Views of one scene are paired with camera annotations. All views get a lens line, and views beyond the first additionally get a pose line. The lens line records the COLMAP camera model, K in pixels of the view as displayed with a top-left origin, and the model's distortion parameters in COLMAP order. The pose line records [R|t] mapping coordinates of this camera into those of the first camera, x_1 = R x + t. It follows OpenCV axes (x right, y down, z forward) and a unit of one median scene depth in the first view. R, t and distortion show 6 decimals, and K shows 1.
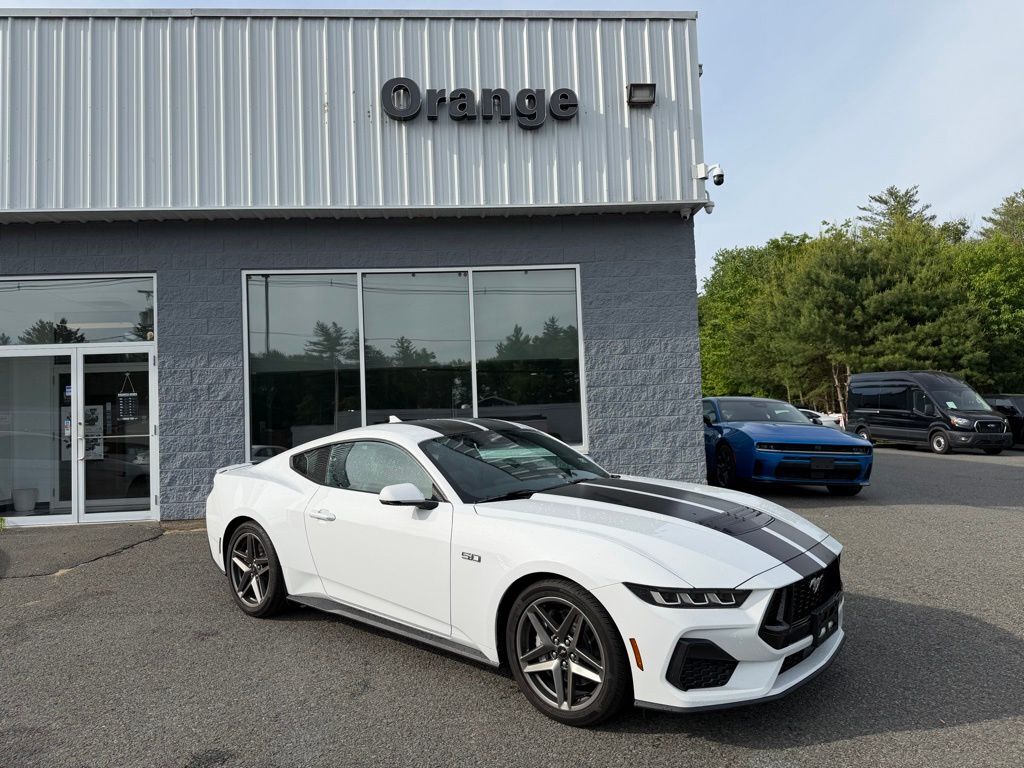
lens RADIAL K [[720.3, 0, 516.3], [0, 720.3, 387.5], [0, 0, 1]] dist [0.045060, -0.060619]
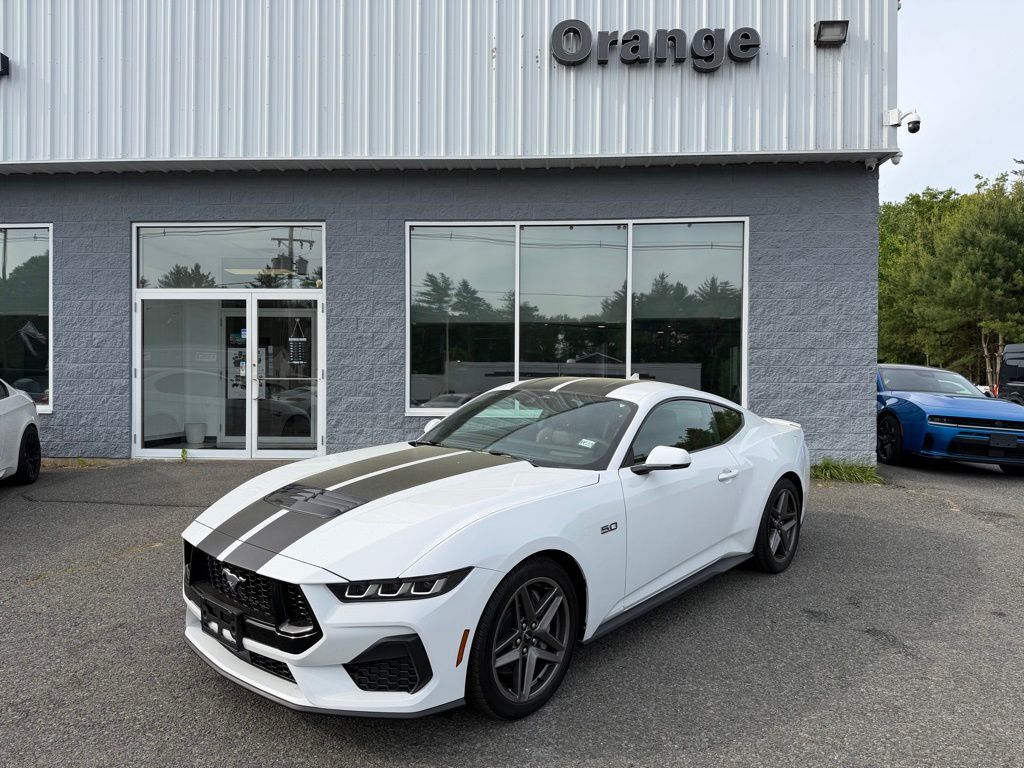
lens RADIAL K [[720.3, 0, 517.4], [0, 720.3, 386.6], [0, 0, 1]] dist [0.045060, -0.060619]
pose [[0.989957, 0.045171, -0.133960, -0.077959], [-0.036947, 0.997313, 0.063253, 0.000138], [0.136457, -0.057668, 0.988966, 0.008795]]
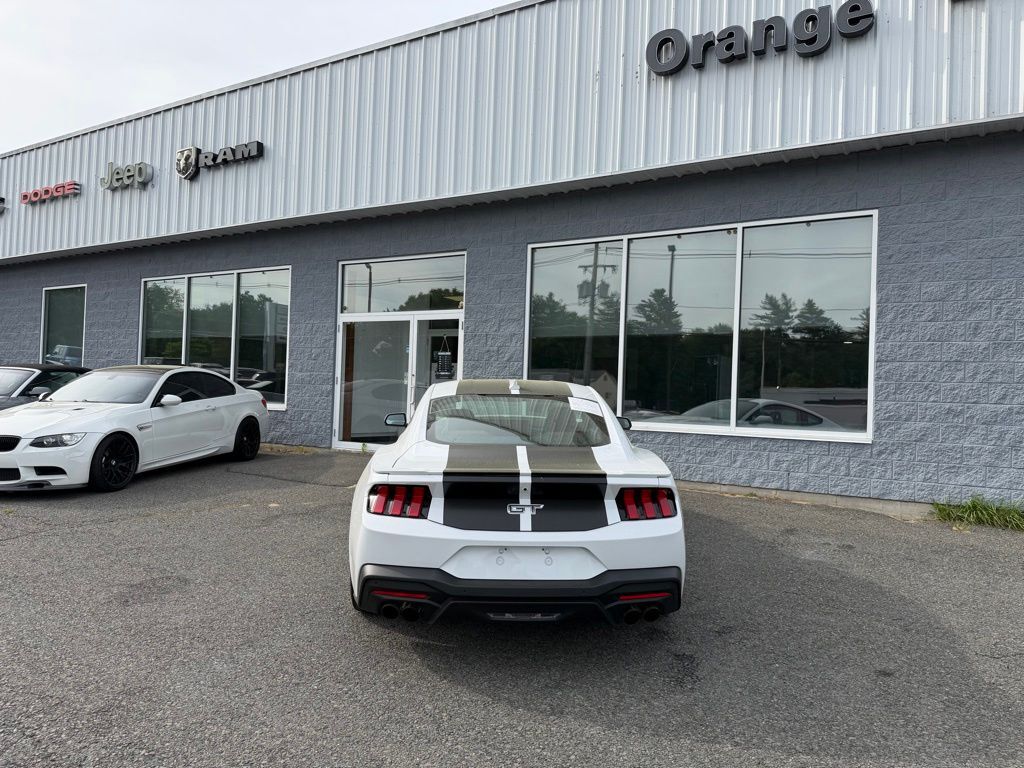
lens RADIAL K [[720.3, 0, 514.5], [0, 720.3, 389.4], [0, 0, 1]] dist [0.045060, -0.060619]
pose [[0.814960, 0.059872, -0.576416, 0.249759], [-0.037381, 0.998008, 0.050812, 0.004364], [0.578310, -0.019863, 0.815575, 0.092229]]
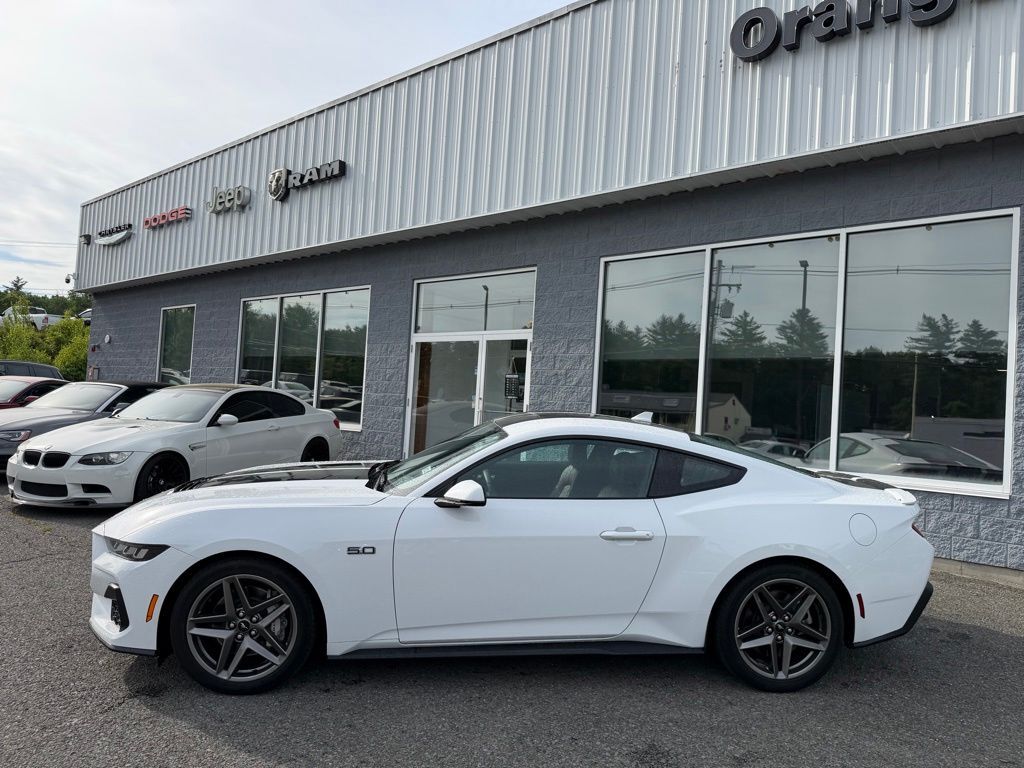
lens RADIAL K [[720.3, 0, 510.8], [0, 720.3, 391.5], [0, 0, 1]] dist [0.045060, -0.060619]
pose [[0.696717, 0.059634, -0.714863, 0.258504], [-0.051691, 0.998122, 0.032885, -0.003089], [0.715481, 0.014041, 0.698491, 0.220328]]
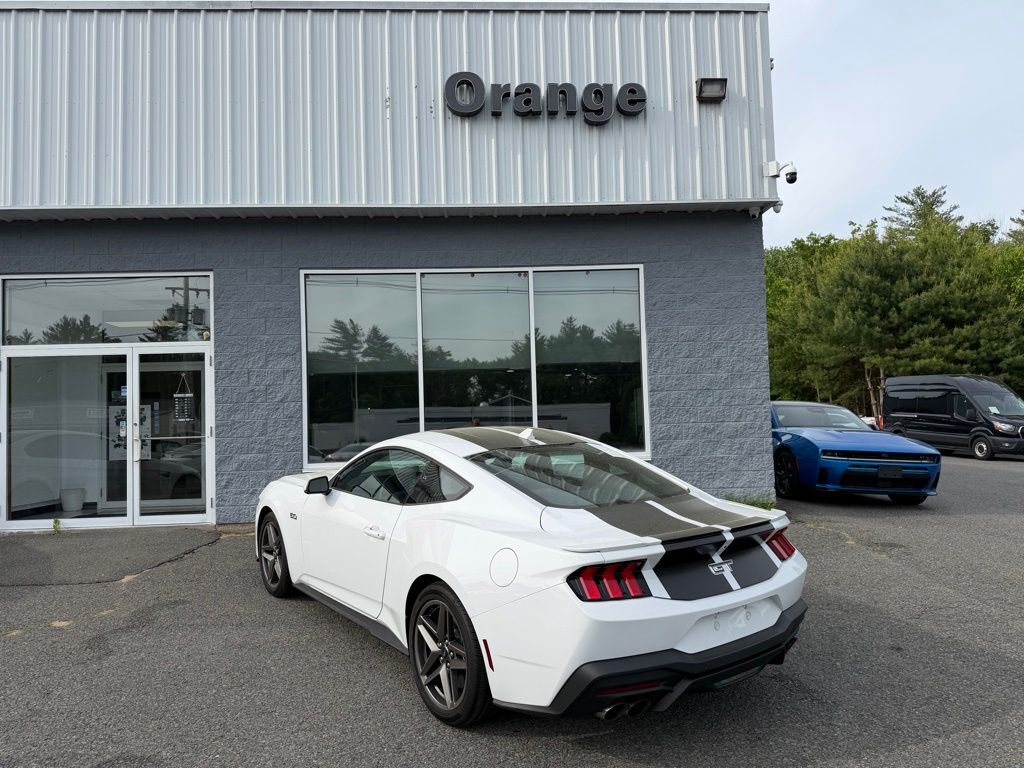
lens RADIAL K [[720.3, 0, 515.2], [0, 720.3, 387.8], [0, 0, 1]] dist [0.045060, -0.060619]
pose [[0.999781, 0.008460, -0.019158, -0.067481], [-0.008425, 0.999963, 0.001887, -0.005749], [0.019173, -0.001725, 0.999815, 0.027100]]
